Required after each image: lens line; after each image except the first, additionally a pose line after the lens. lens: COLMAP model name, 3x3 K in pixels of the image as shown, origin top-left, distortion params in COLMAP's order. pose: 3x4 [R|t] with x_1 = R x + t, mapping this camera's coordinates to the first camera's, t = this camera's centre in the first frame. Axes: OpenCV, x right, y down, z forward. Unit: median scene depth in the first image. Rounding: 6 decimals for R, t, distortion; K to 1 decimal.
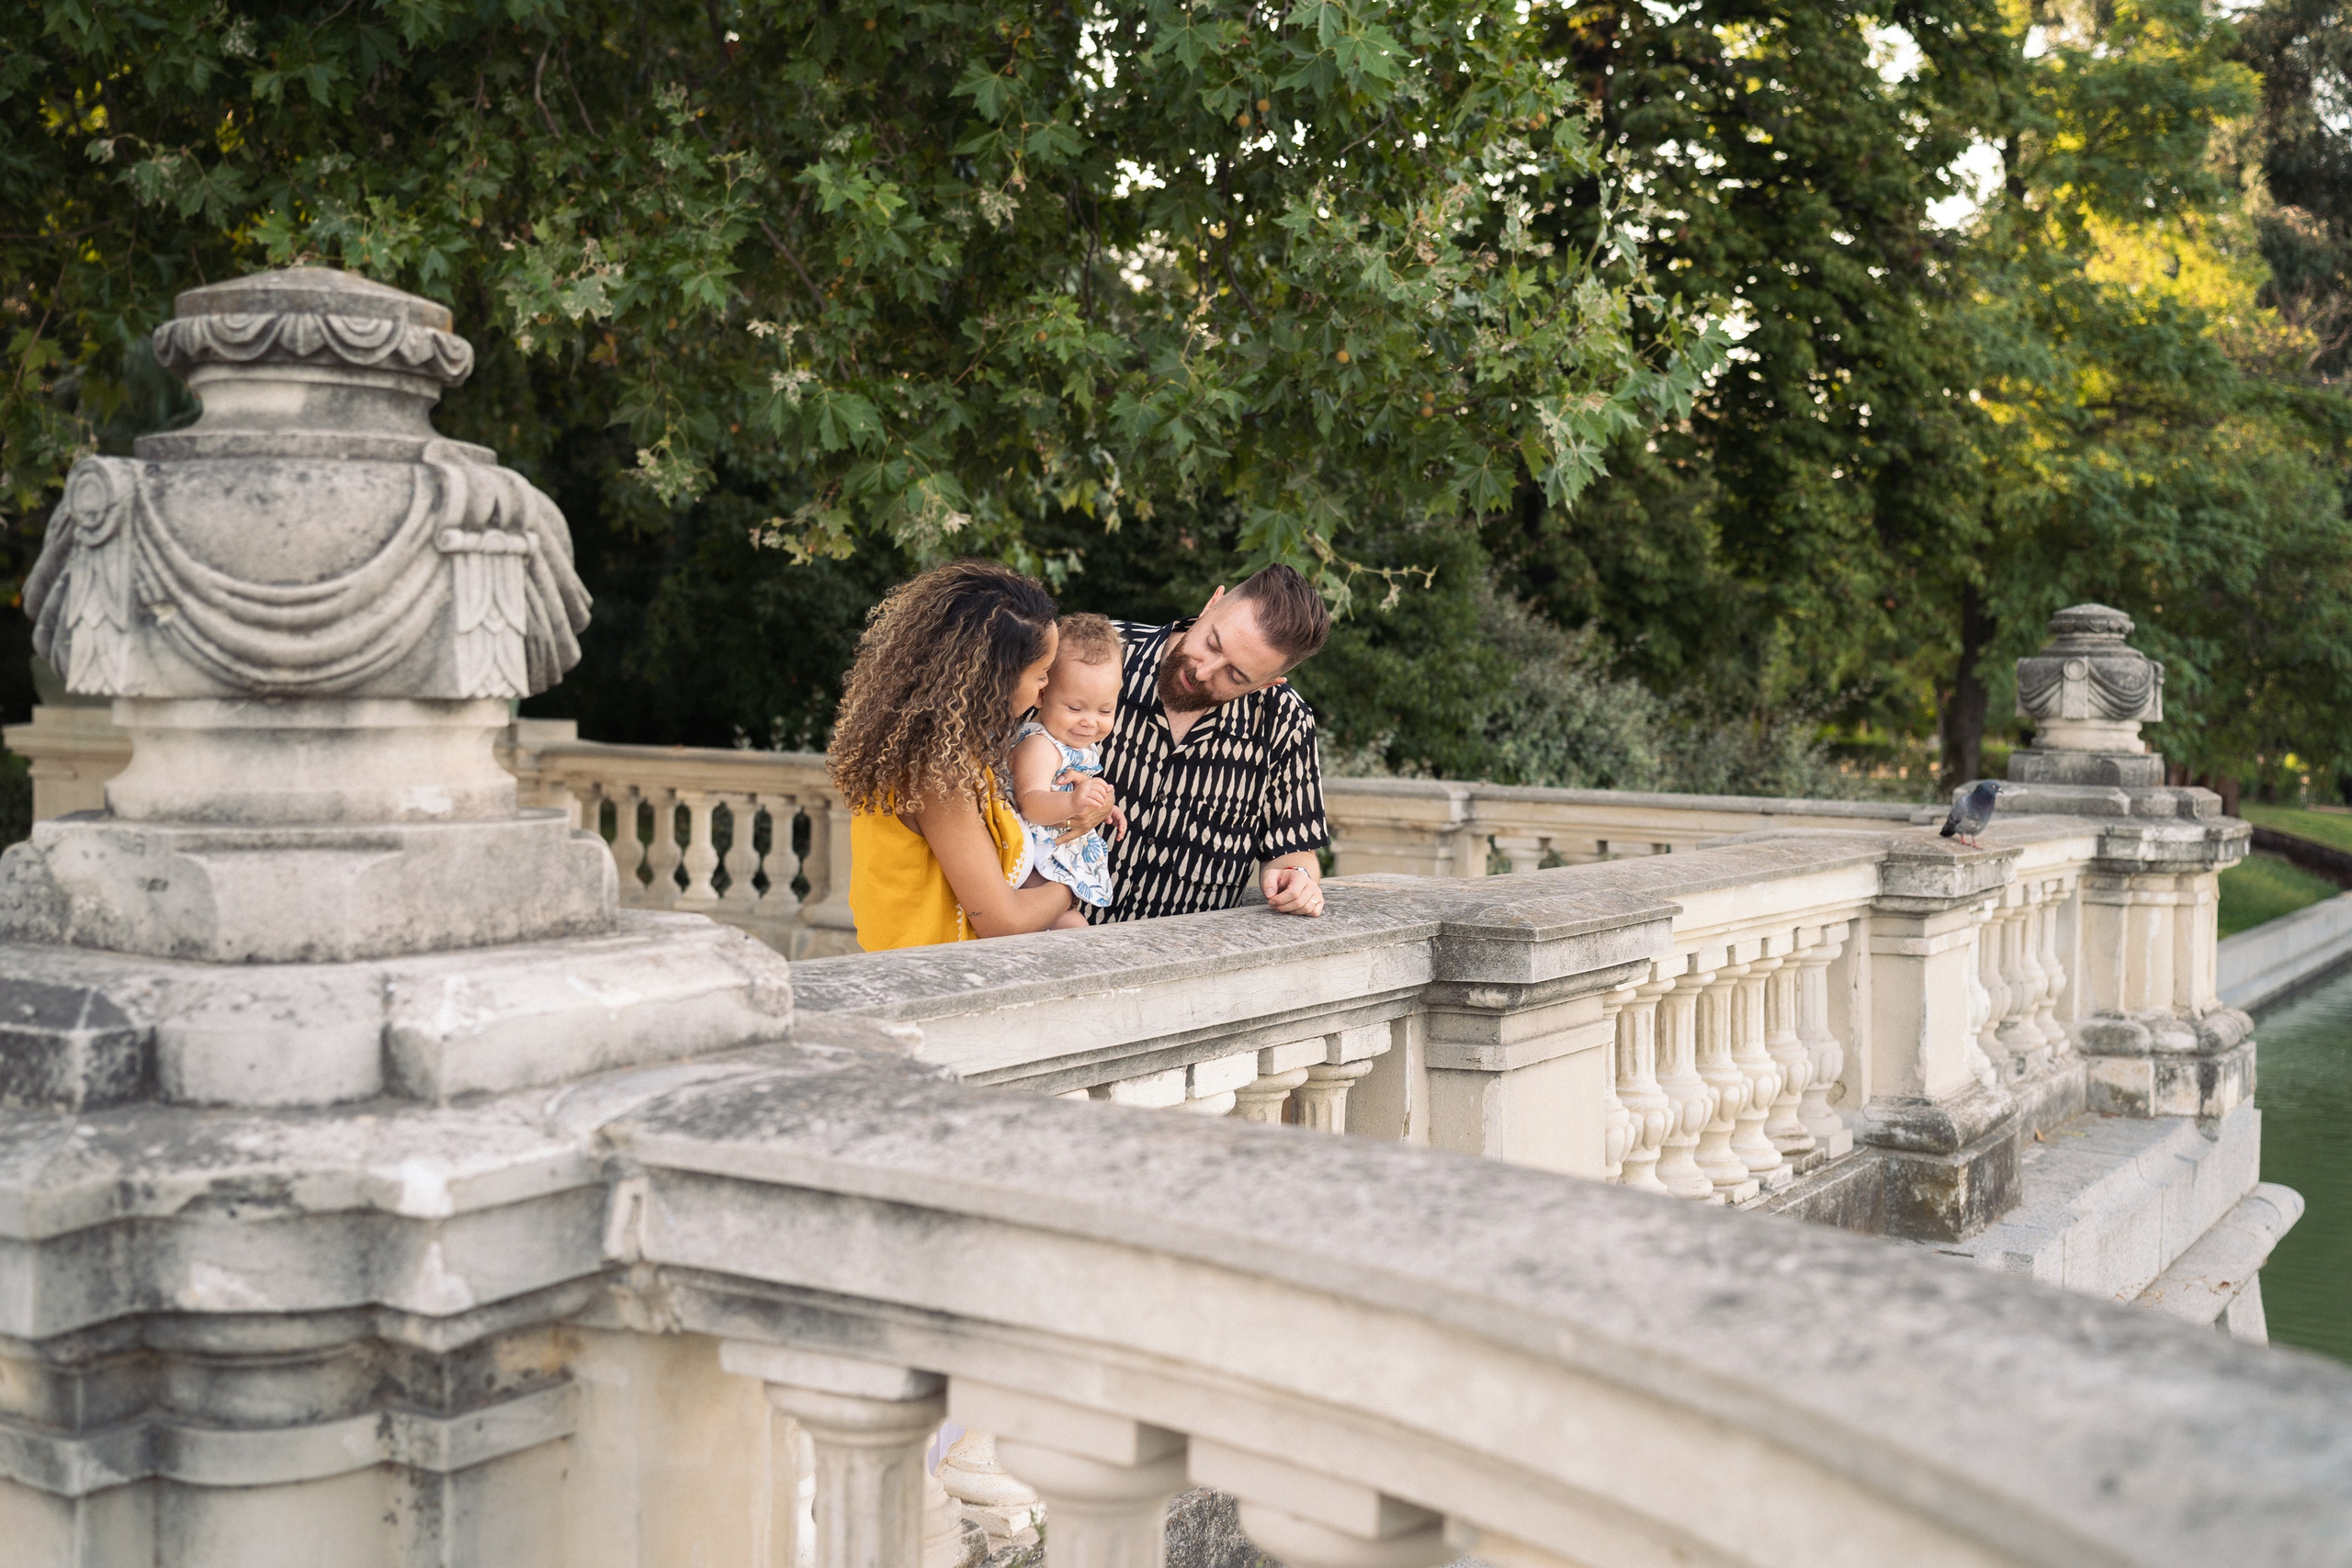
lens RADIAL K [[2351.5, 0, 1176.0], [0, 2351.5, 784.0], [0, 0, 1]] dist [-0.041140, 0.137748]
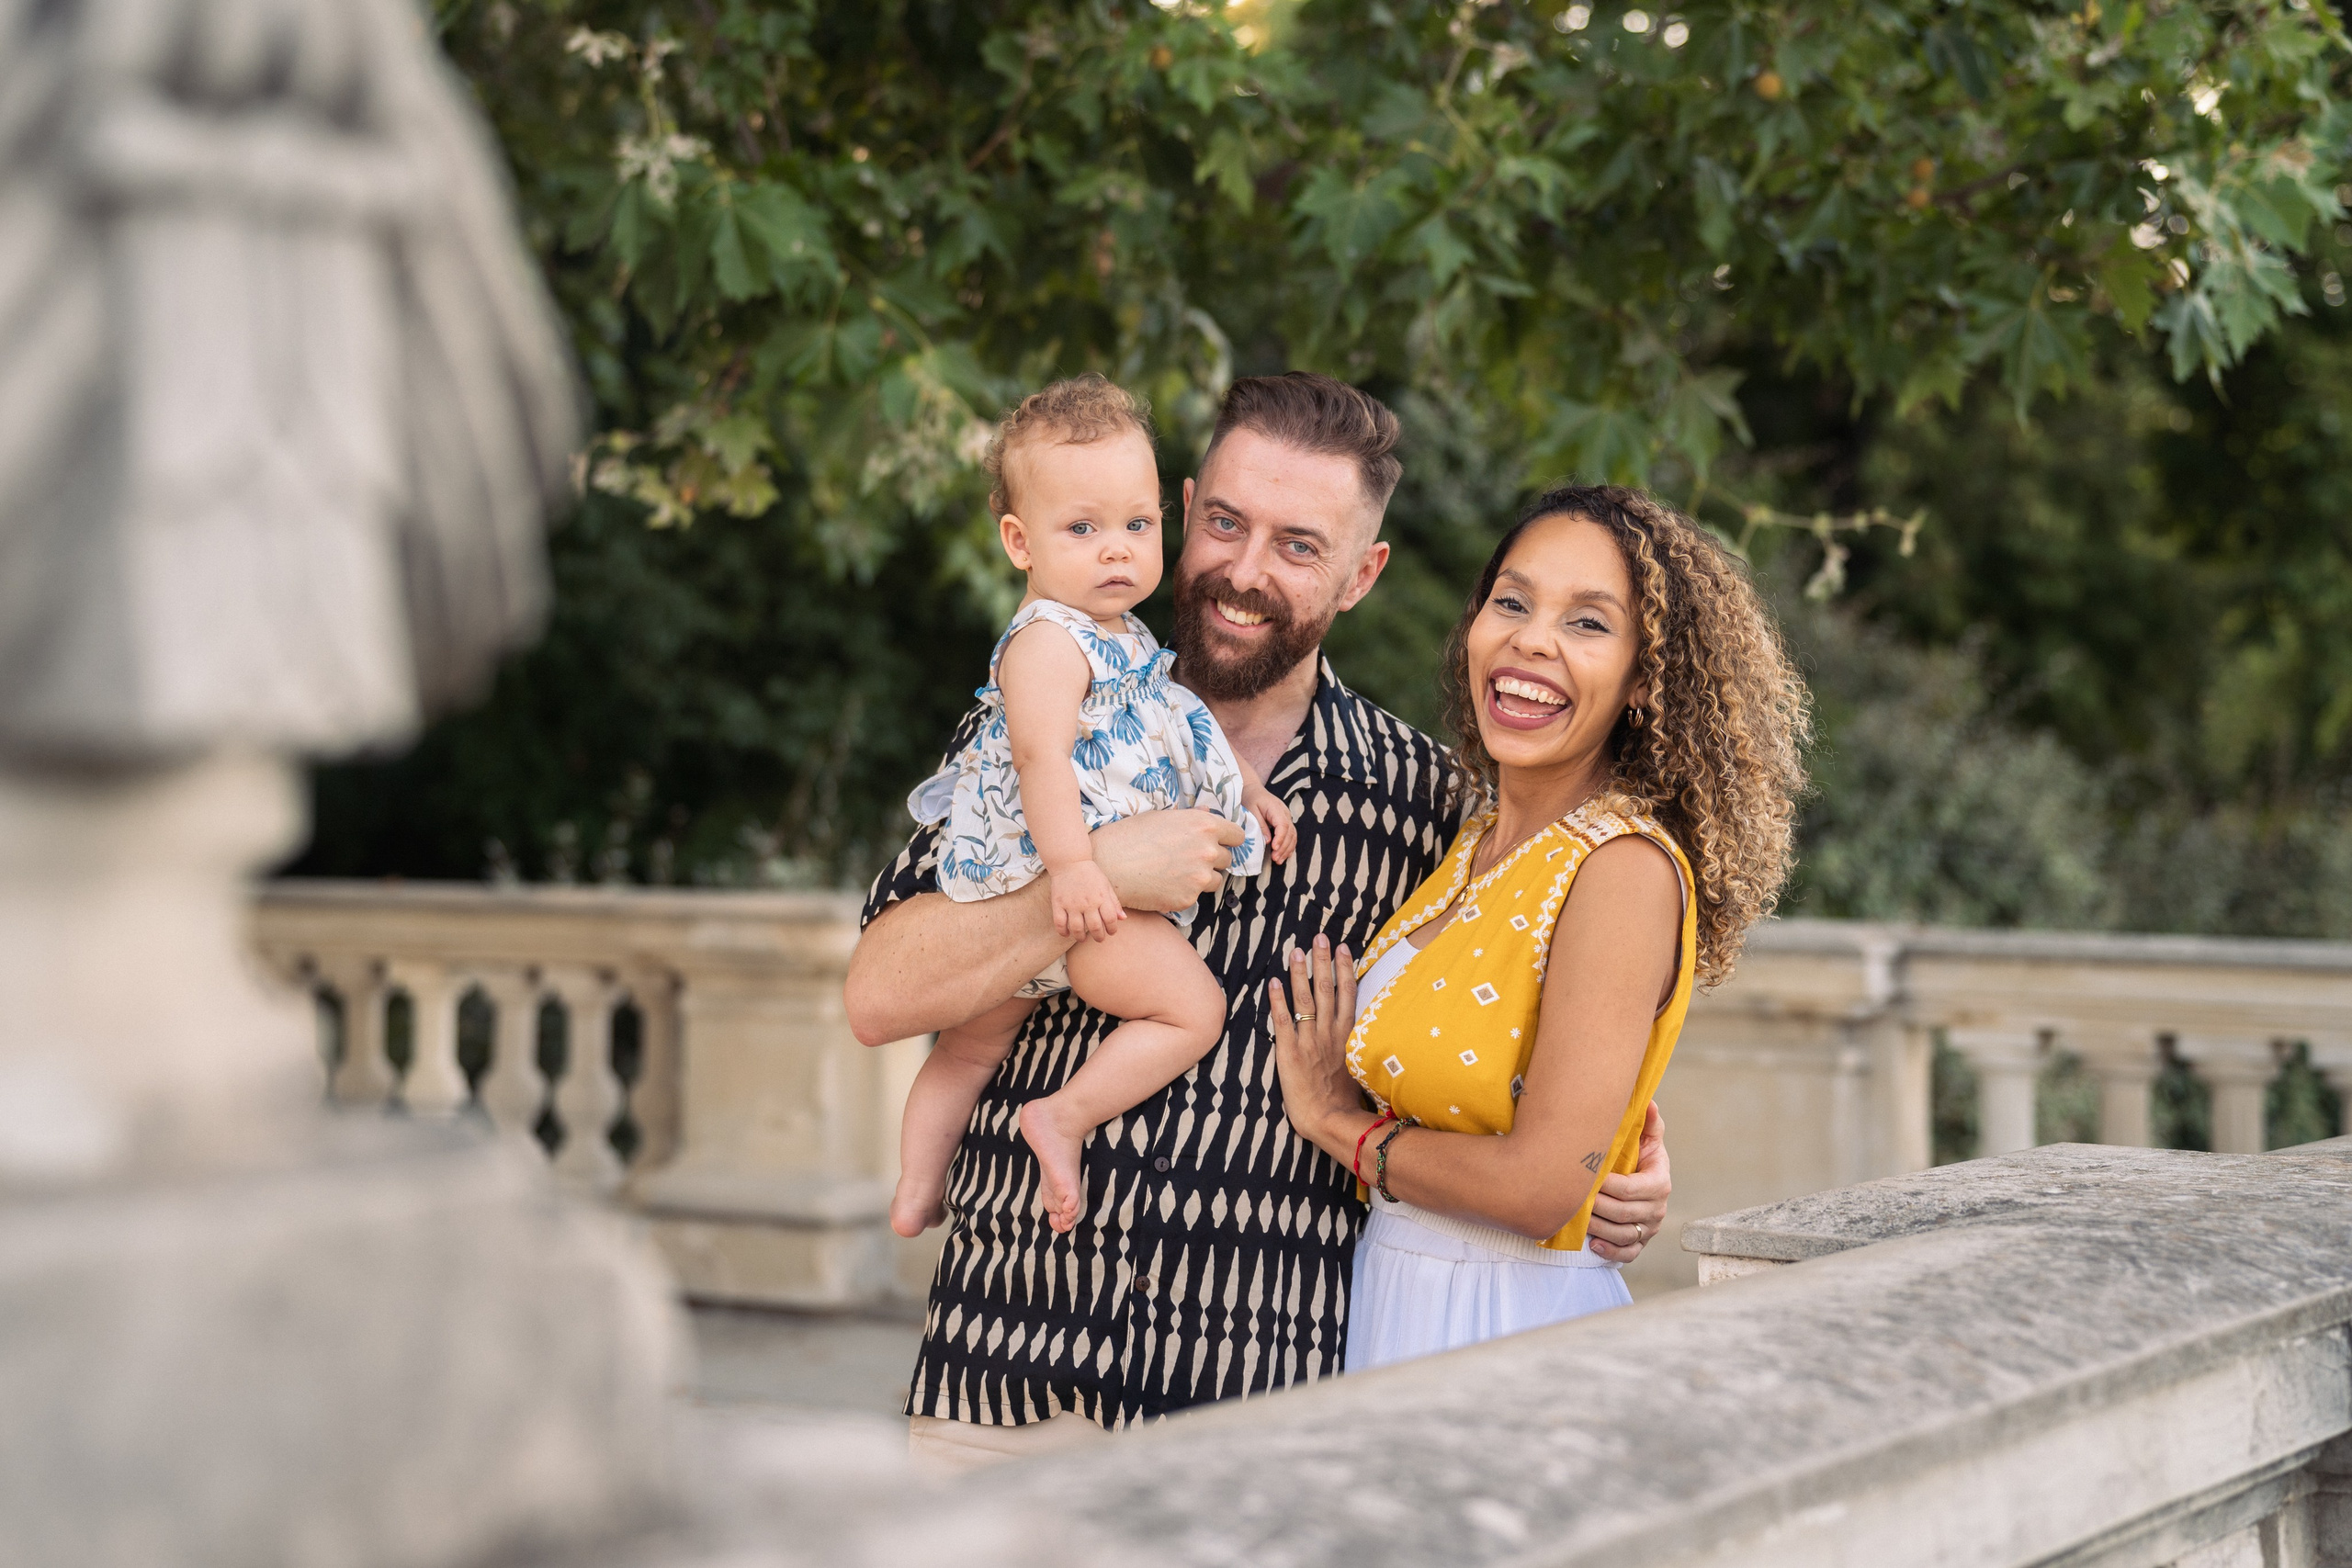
lens RADIAL K [[3701.3, 0, 1176.0], [0, 3701.3, 784.0], [0, 0, 1]] dist [0.065987, 1.436731]
pose [[0.999676, -0.015688, 0.020061, -0.067838], [0.016432, 0.999164, -0.037445, -0.004934], [-0.019456, 0.037762, 0.999097, 0.195649]]
